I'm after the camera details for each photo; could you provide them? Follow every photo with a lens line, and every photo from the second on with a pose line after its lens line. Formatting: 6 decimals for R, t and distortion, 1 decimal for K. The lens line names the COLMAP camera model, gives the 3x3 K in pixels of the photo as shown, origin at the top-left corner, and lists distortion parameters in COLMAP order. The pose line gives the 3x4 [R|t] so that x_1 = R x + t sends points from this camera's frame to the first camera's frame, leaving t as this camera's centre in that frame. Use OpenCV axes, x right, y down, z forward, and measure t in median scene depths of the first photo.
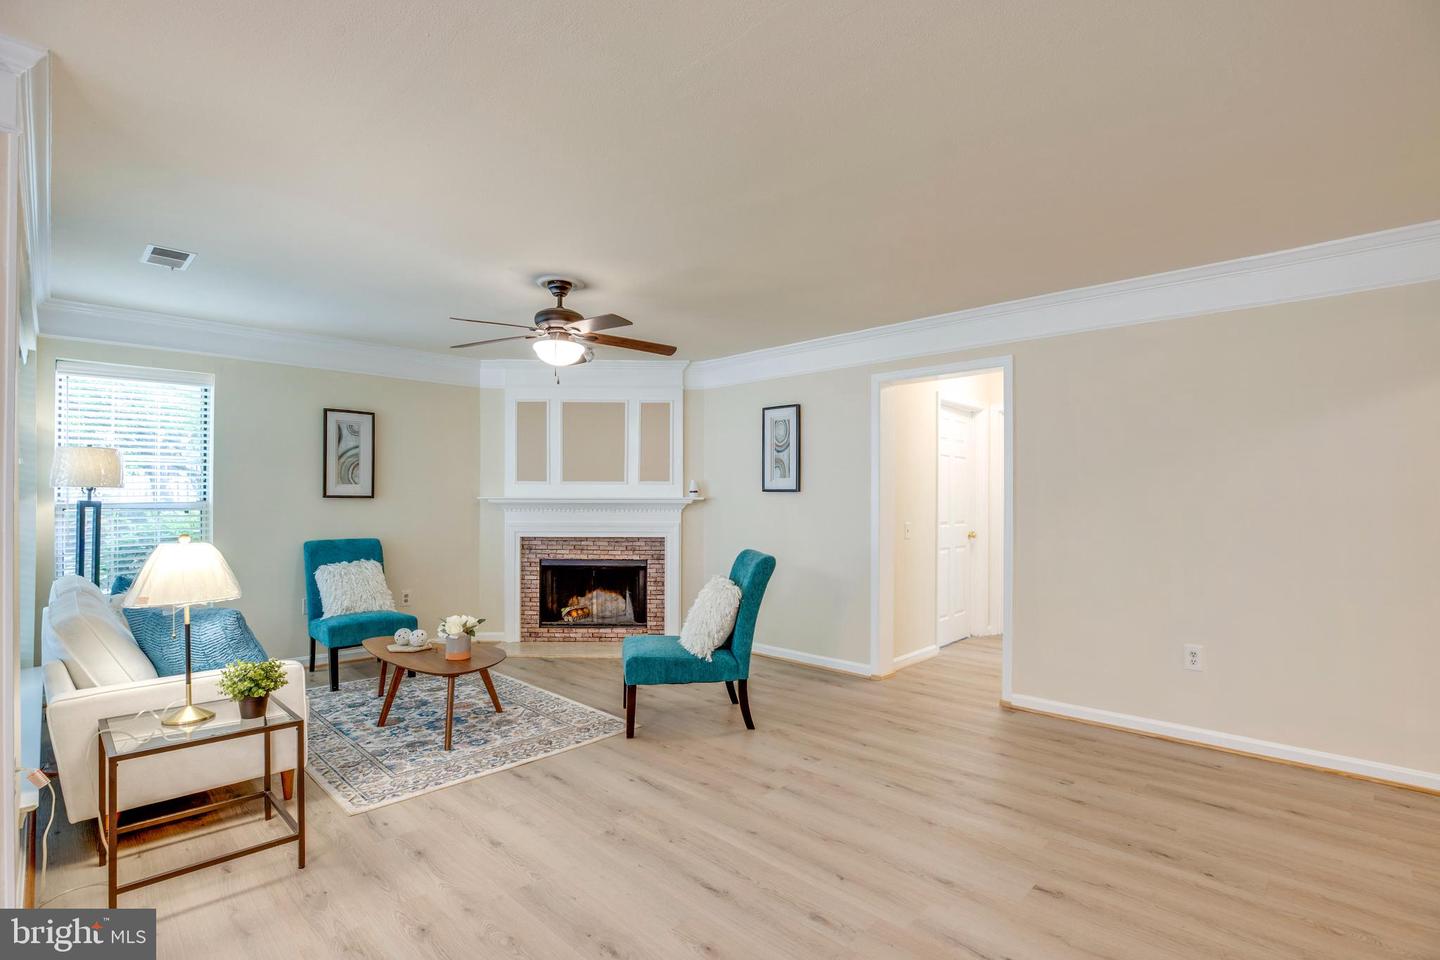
lens RADIAL K [[681.9, 0, 725.3], [0, 681.9, 504.8], [0, 0, 1]] dist [-0.046913, 0.013578]
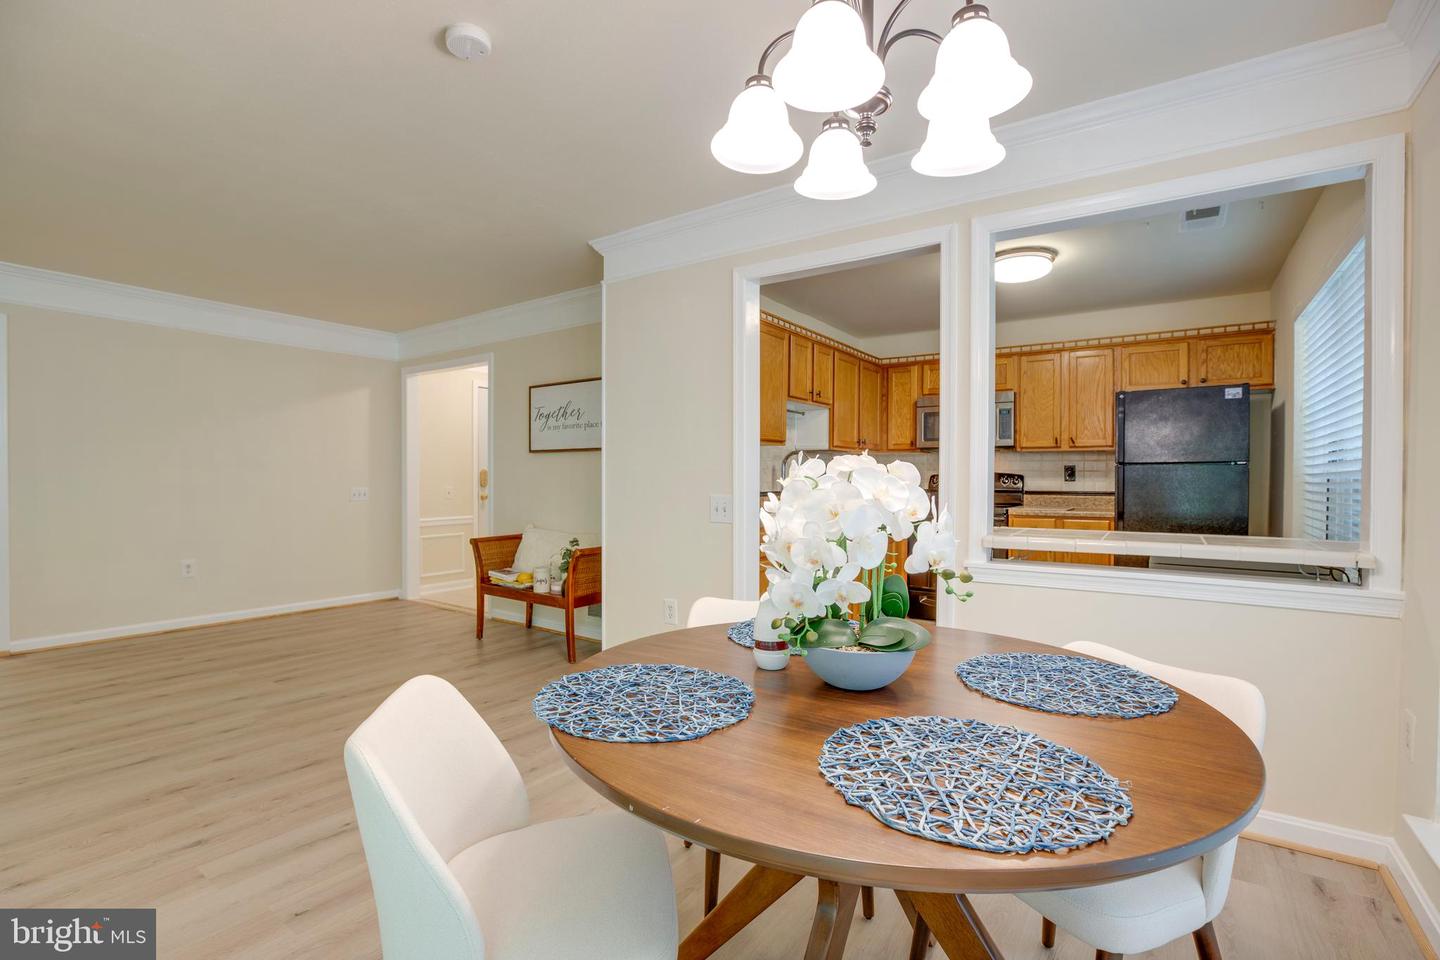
lens RADIAL K [[655.0, 0, 721.8], [0, 655.0, 491.5], [0, 0, 1]] dist [-0.046870, 0.012854]
pose [[-0.160896, -0.023109, 0.986701, -0.549399], [0.002273, 0.999715, 0.023784, 0.019806], [-0.986969, 0.006070, -0.160798, 0.051748]]
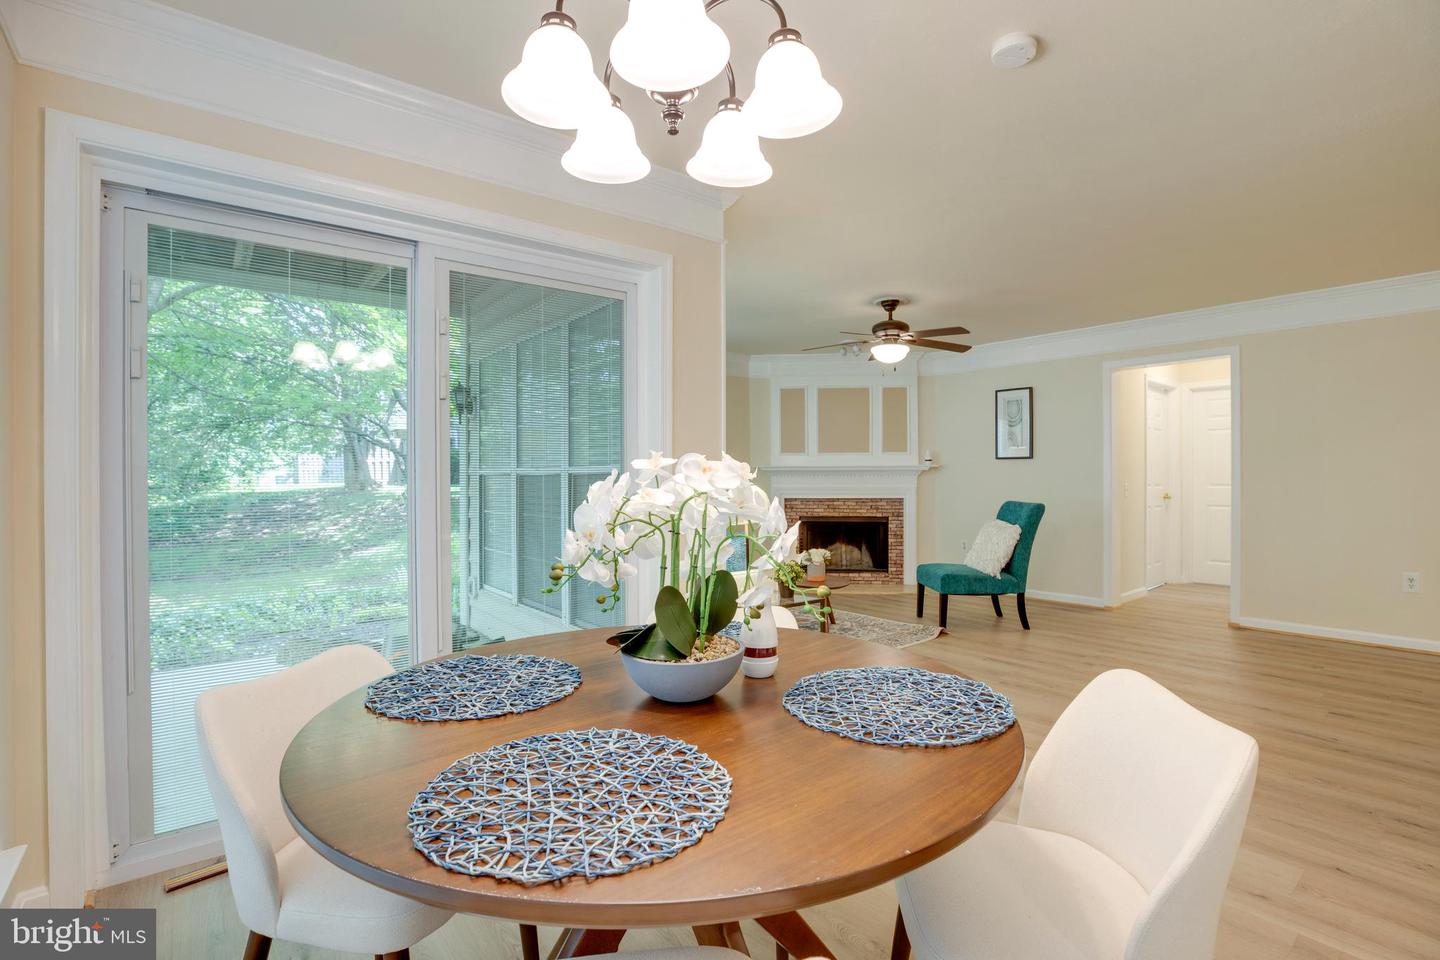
lens RADIAL K [[674.9, 0, 720.0], [0, 674.9, 480.0], [0, 0, 1]] dist [-0.050030, 0.012585]
pose [[0.991599, -0.004586, -0.129268, -0.288617], [0.003949, 0.999979, -0.005181, 0.022606], [0.129289, 0.004627, 0.991596, -0.256161]]
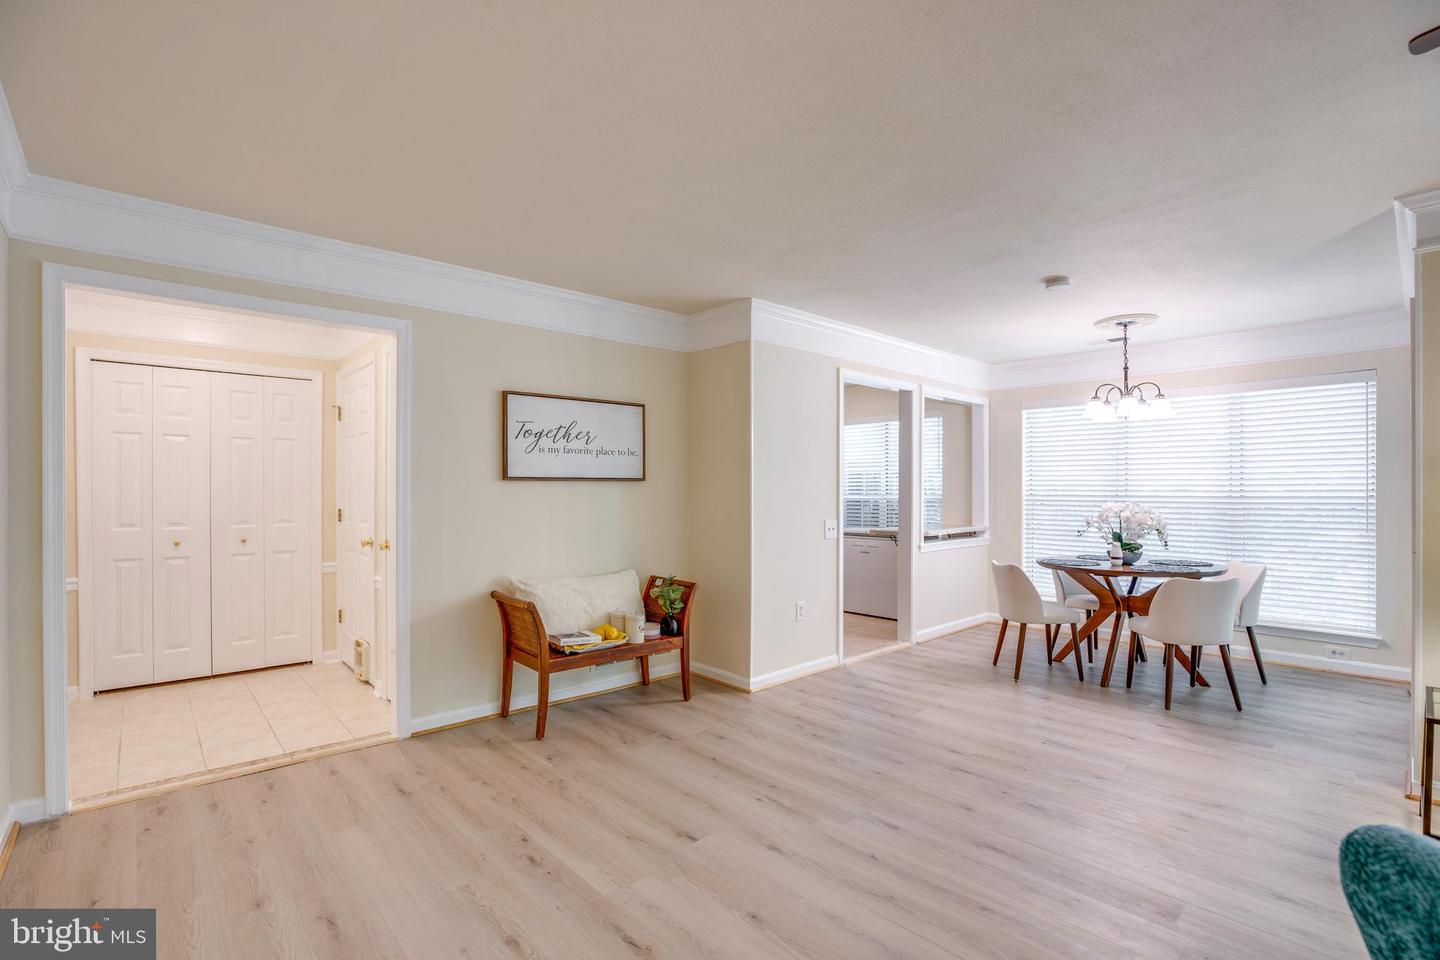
lens RADIAL K [[655.0, 0, 721.8], [0, 655.0, 491.5], [0, 0, 1]] dist [-0.046870, 0.012854]
pose [[-0.997800, 0.000678, 0.066286, 0.143853], [0.001079, 0.999981, 0.006016, -0.005813], [-0.066281, 0.006075, -0.997783, 0.851224]]
